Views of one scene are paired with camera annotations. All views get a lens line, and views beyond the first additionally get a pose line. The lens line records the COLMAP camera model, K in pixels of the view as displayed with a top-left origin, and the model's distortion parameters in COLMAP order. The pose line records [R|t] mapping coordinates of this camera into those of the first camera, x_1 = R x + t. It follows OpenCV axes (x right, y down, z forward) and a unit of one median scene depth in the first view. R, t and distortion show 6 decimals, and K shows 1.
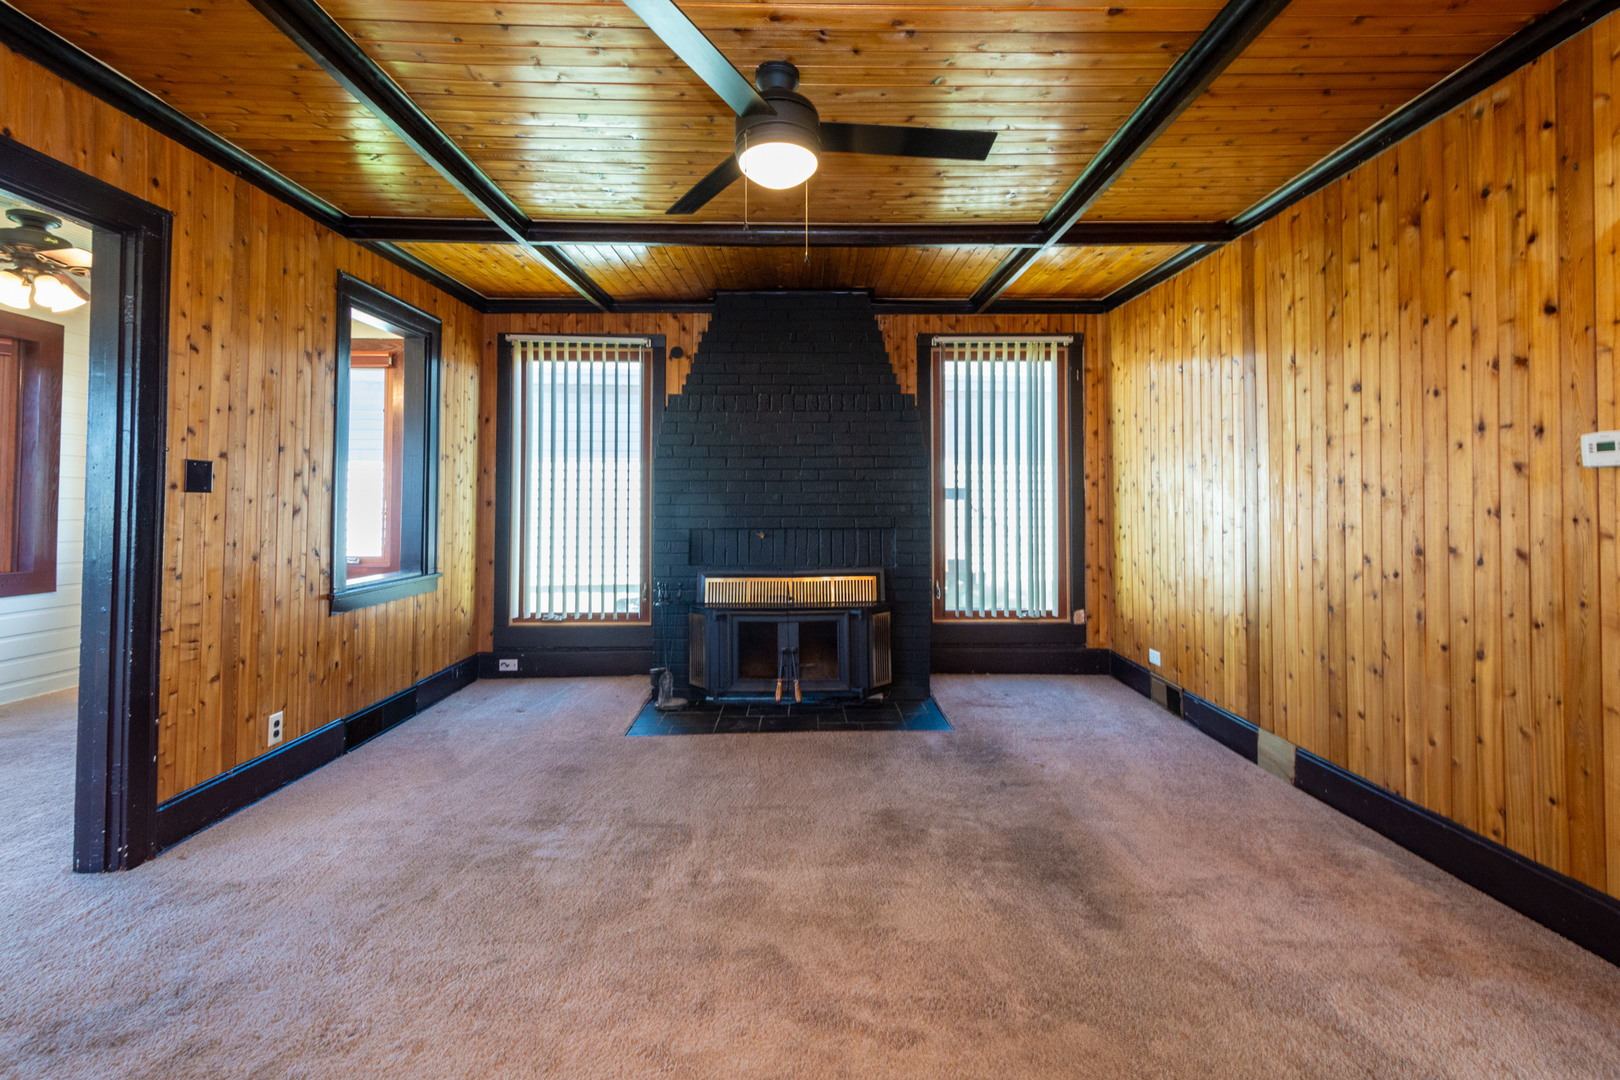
lens RADIAL K [[728.0, 0, 812.5], [0, 728.0, 489.2], [0, 0, 1]] dist [0.018278, -0.007892]
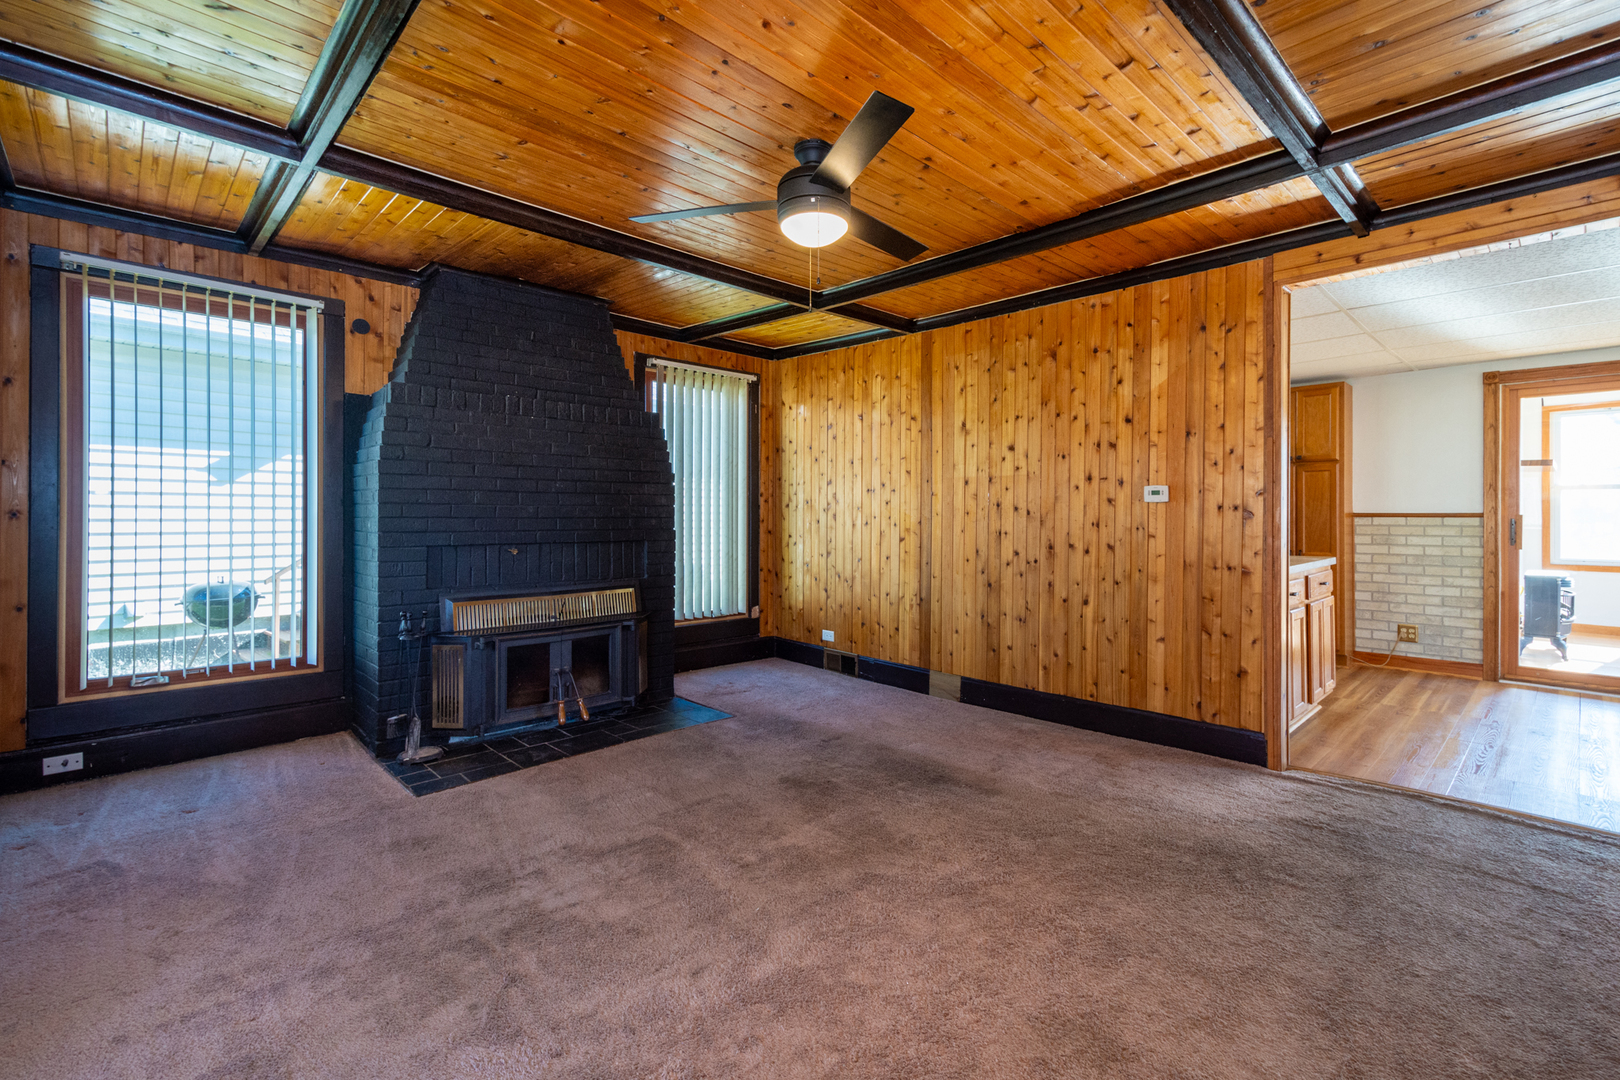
lens RADIAL K [[730.2, 0, 826.4], [0, 730.2, 517.1], [0, 0, 1]] dist [0.011916, -0.000166]
pose [[0.721009, 0.002806, 0.692920, -0.582844], [-0.019511, 0.999678, 0.016253, -0.002866], [-0.692651, -0.025239, 0.720831, 0.095362]]
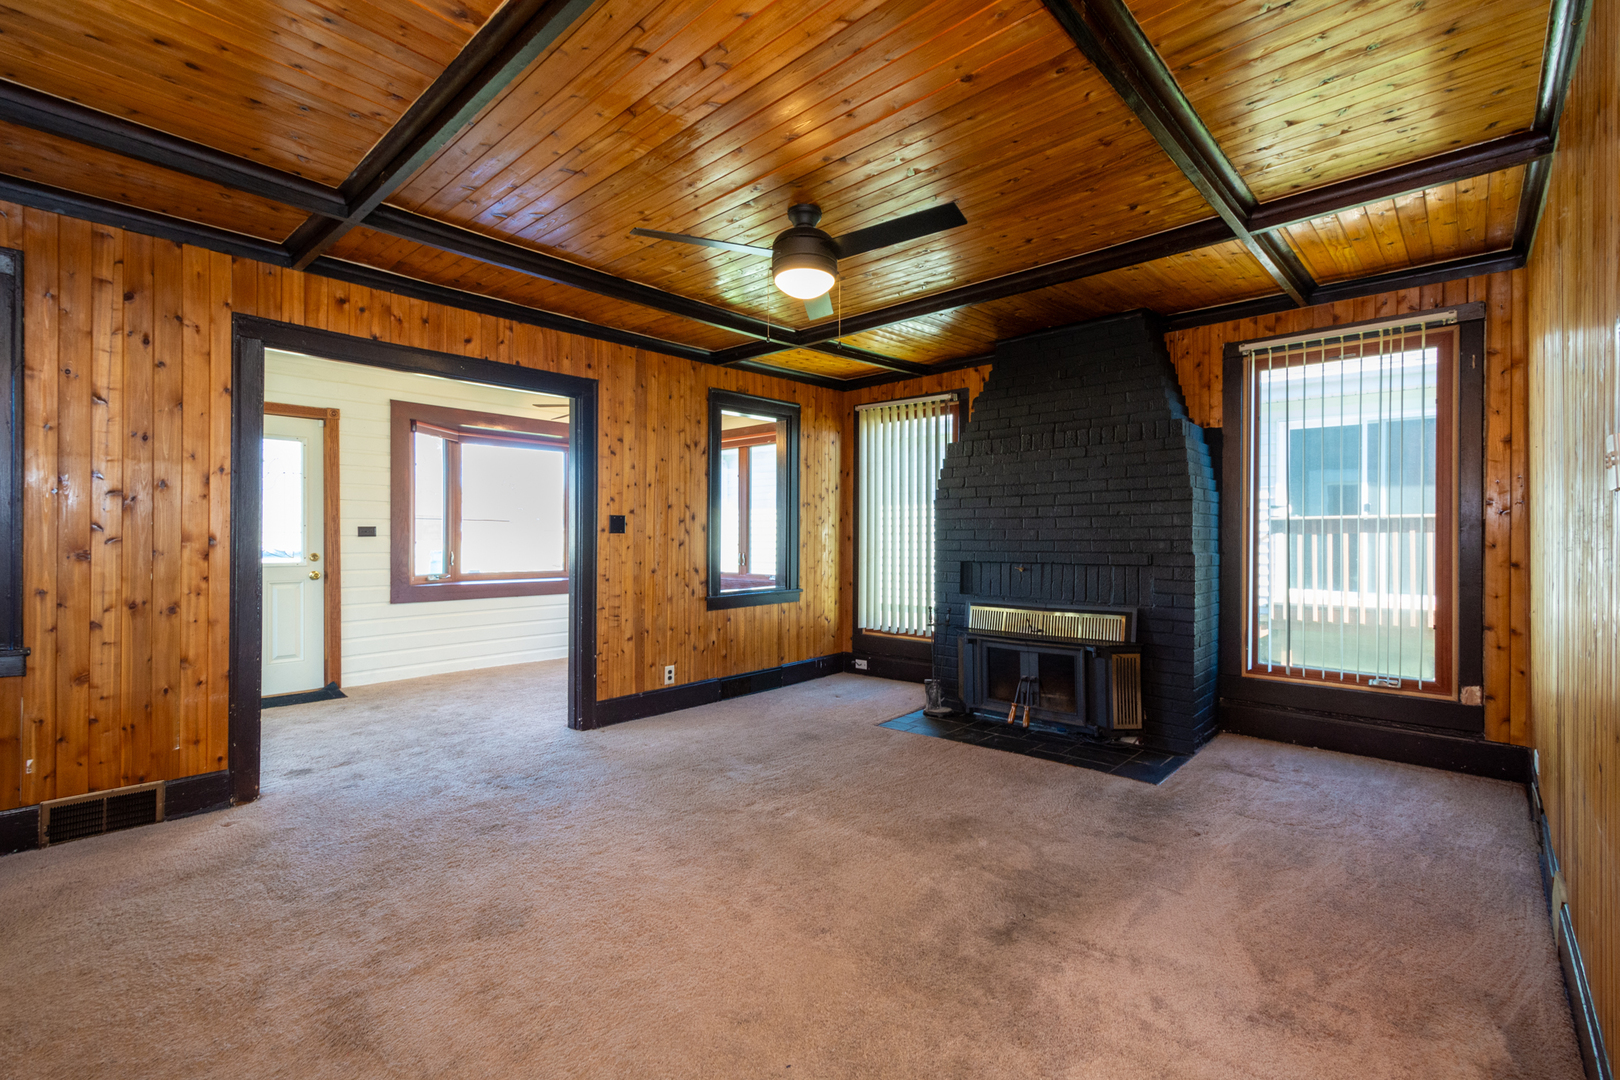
lens RADIAL K [[716.1, 0, 810.0], [0, 716.1, 540.0], [0, 0, 1]] dist [0.009261, -0.000246]
pose [[0.728470, 0.003582, -0.685068, 0.580891], [0.014942, 0.999665, 0.021116, -0.007771], [0.684914, -0.025618, 0.728173, 0.043238]]
